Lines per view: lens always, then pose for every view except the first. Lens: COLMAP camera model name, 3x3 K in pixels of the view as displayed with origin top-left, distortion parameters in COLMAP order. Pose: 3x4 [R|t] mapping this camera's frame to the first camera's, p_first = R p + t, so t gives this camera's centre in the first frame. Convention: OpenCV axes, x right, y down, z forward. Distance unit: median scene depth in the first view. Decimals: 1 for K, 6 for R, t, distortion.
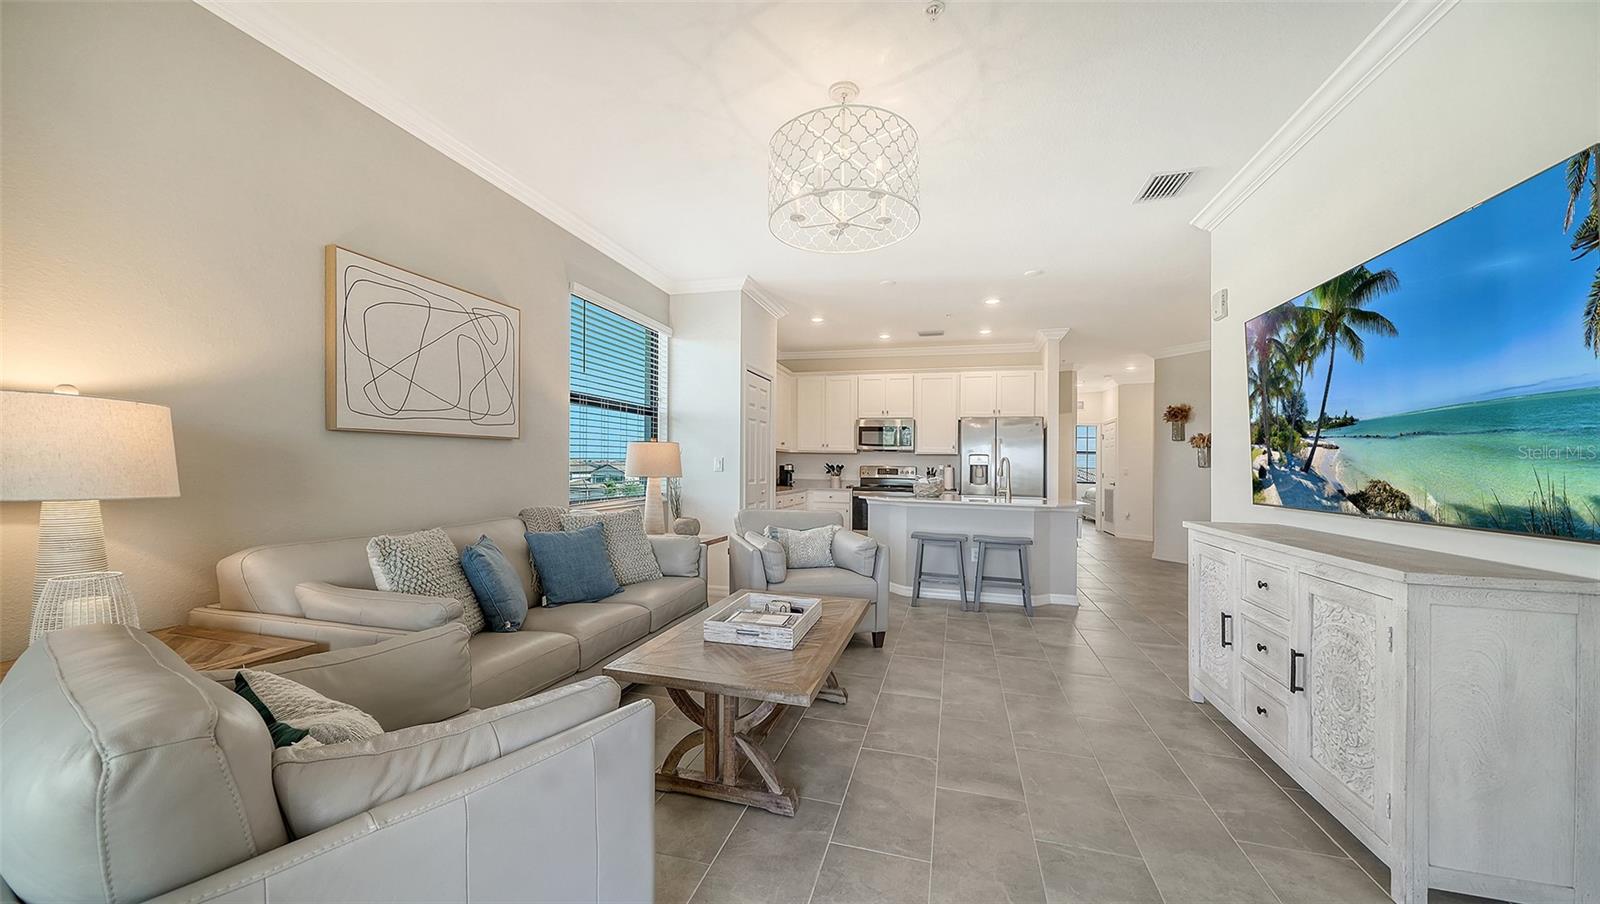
lens RADIAL K [[560.1, 0, 780.9], [0, 560.1, 447.2], [0, 0, 1]] dist [-0.015271, -0.000338]
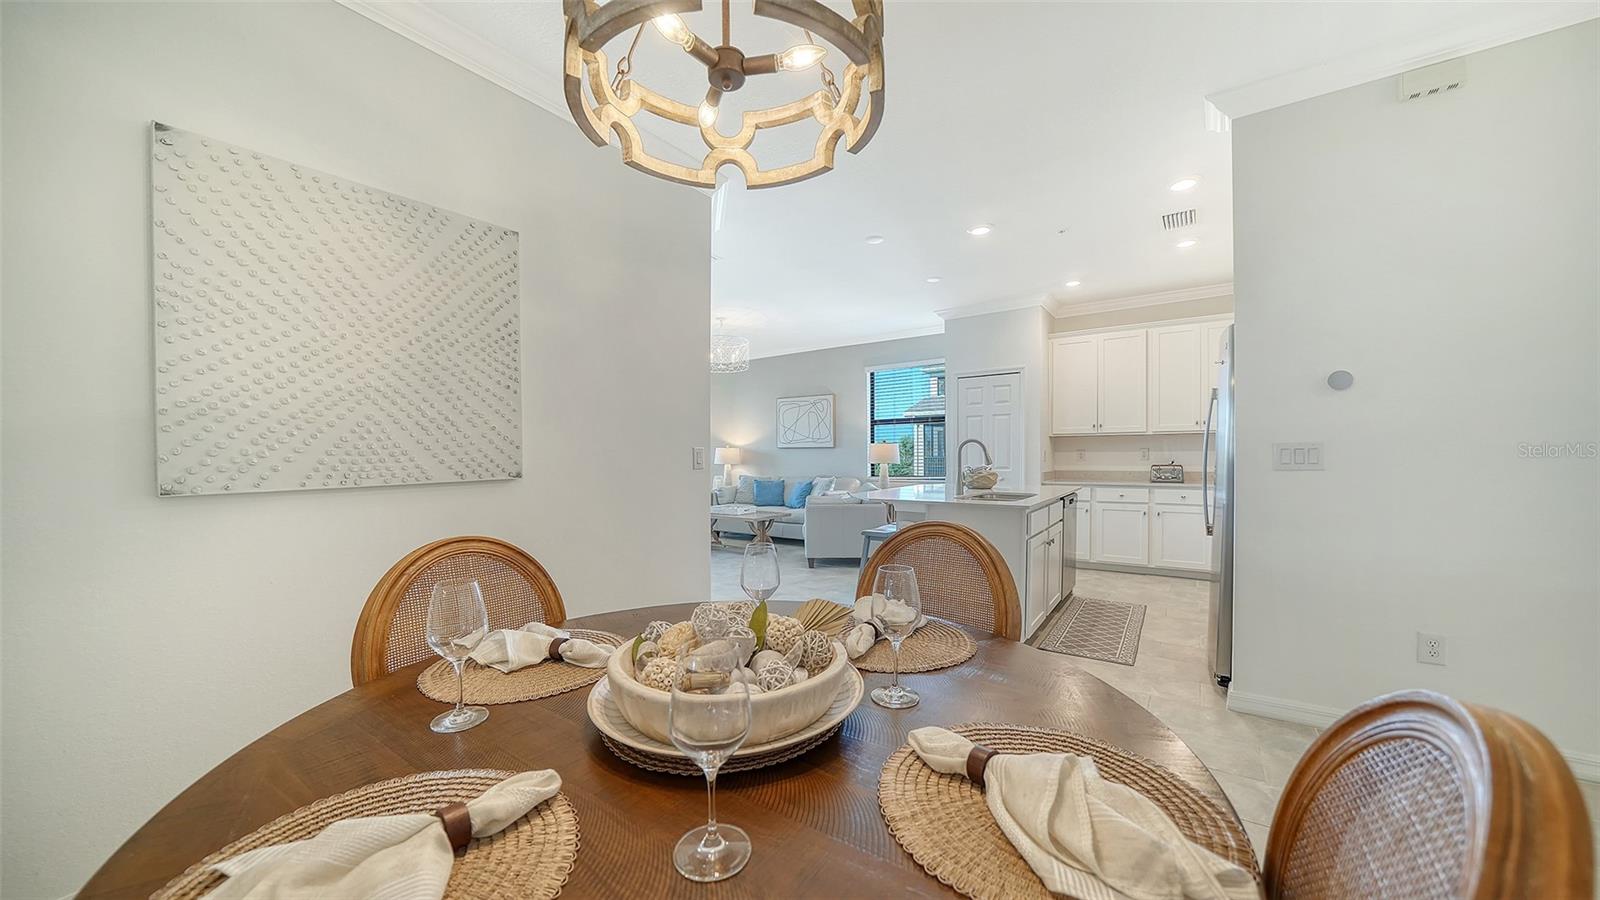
lens RADIAL K [[562.0, 0, 797.7], [0, 562.0, 454.8], [0, 0, 1]] dist [-0.007697, 0.000209]
pose [[-0.310231, -0.017180, -0.950506, 0.925059], [0.033842, 0.999003, -0.029102, 0.042124], [0.950059, -0.041196, -0.309341, 0.779168]]
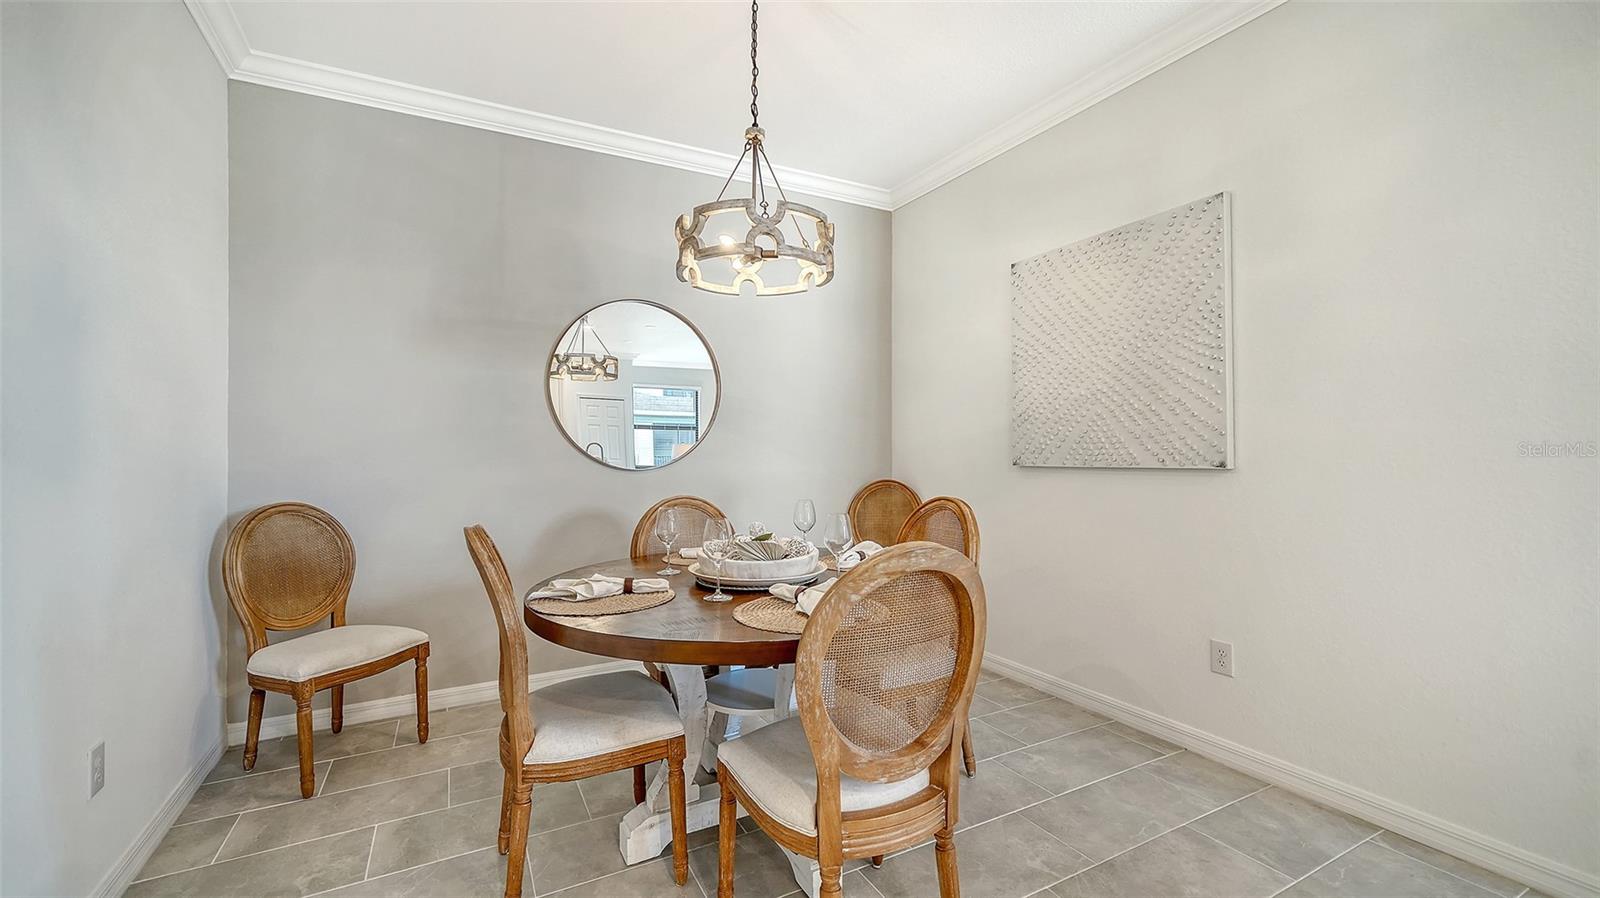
lens RADIAL K [[649.6, 0, 788.0], [0, 649.6, 442.8], [0, 0, 1]] dist [0.002485, -0.000129]
pose [[-0.705339, -0.011202, 0.708781, 0.565172], [-0.030273, 0.999439, -0.014331, 0.038568], [-0.708223, -0.031566, -0.705283, 0.929874]]
